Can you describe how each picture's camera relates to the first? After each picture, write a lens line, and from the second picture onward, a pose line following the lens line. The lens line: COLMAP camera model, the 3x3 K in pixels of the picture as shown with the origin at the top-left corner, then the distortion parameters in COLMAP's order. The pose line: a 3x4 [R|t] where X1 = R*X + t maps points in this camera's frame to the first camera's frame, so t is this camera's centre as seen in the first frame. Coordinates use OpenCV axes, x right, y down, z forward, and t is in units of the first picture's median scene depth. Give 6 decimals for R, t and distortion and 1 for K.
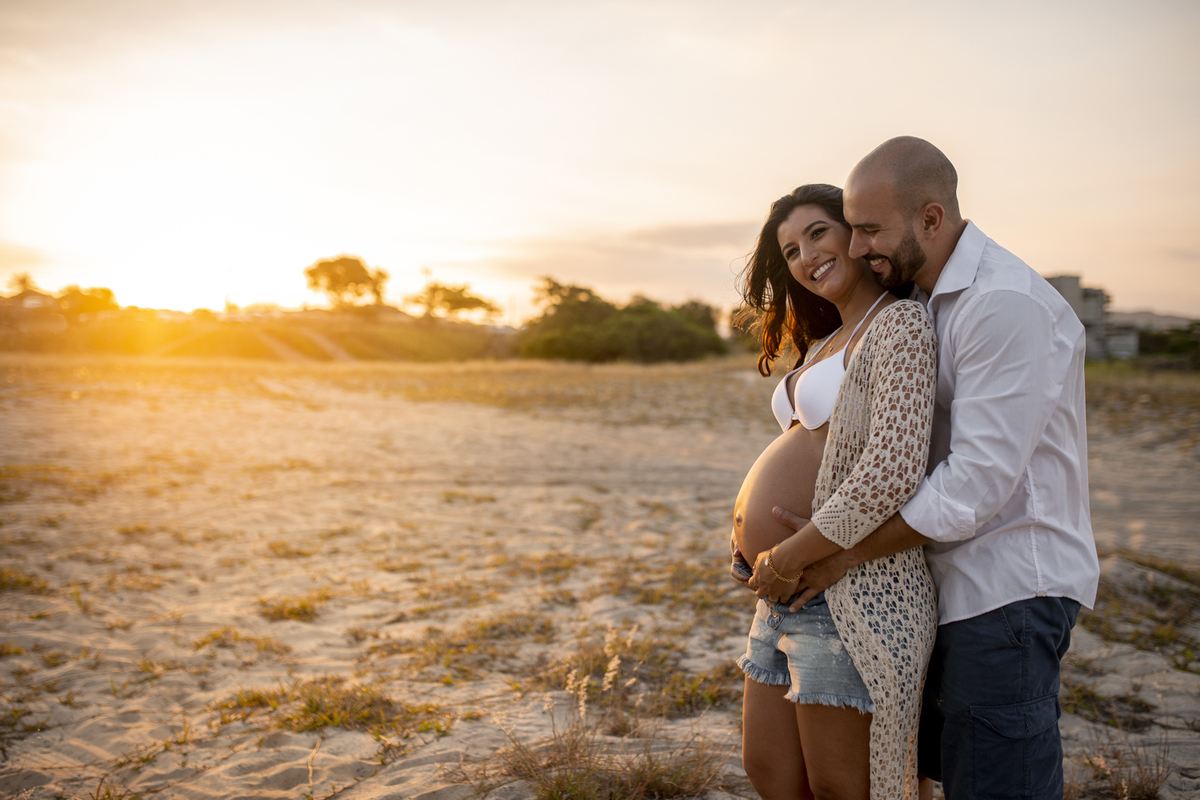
lens RADIAL K [[1188.0, 0, 598.1], [0, 1188.0, 392.9], [0, 0, 1]] dist [-0.031067, 0.033363]
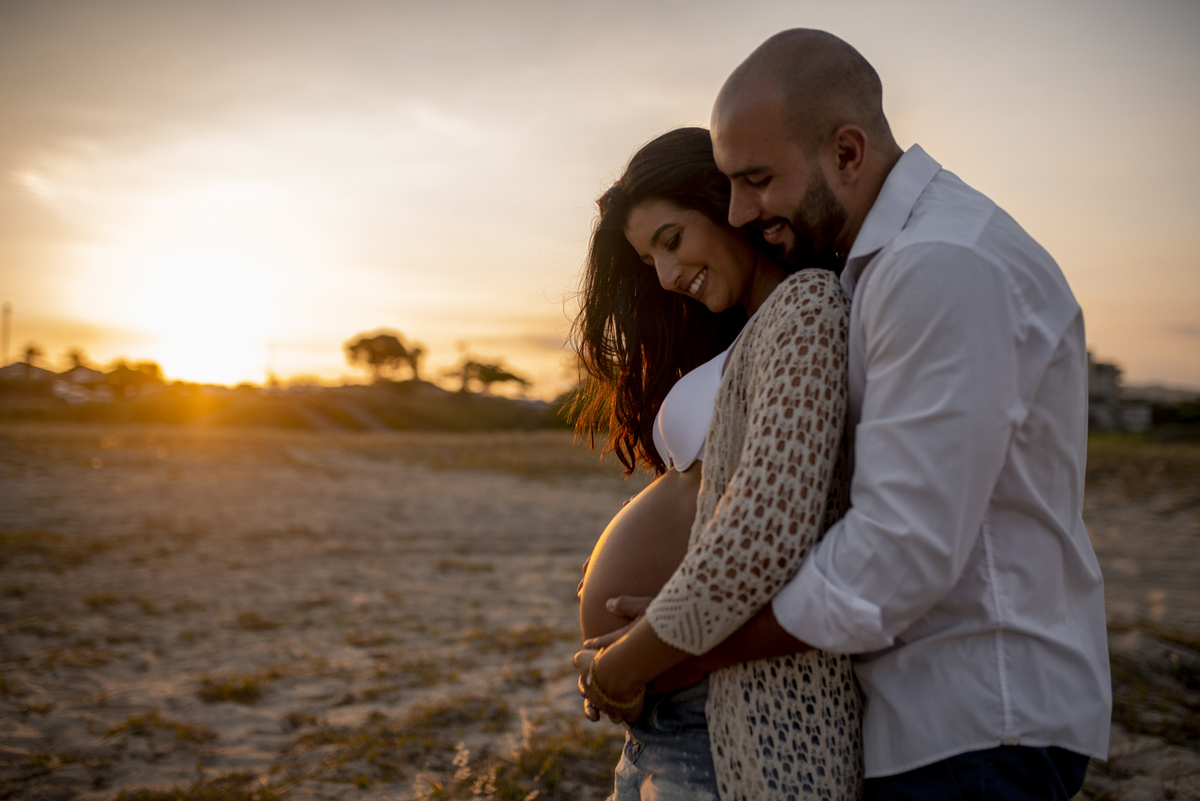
lens RADIAL K [[1152.6, 0, 596.9], [0, 1152.6, 370.4], [0, 0, 1]] dist [-0.058124, 0.106738]
pose [[0.999746, -0.002935, -0.022350, 0.044481], [0.001131, 0.996769, -0.080318, 0.007647], [0.022514, 0.080272, 0.996519, 0.102340]]
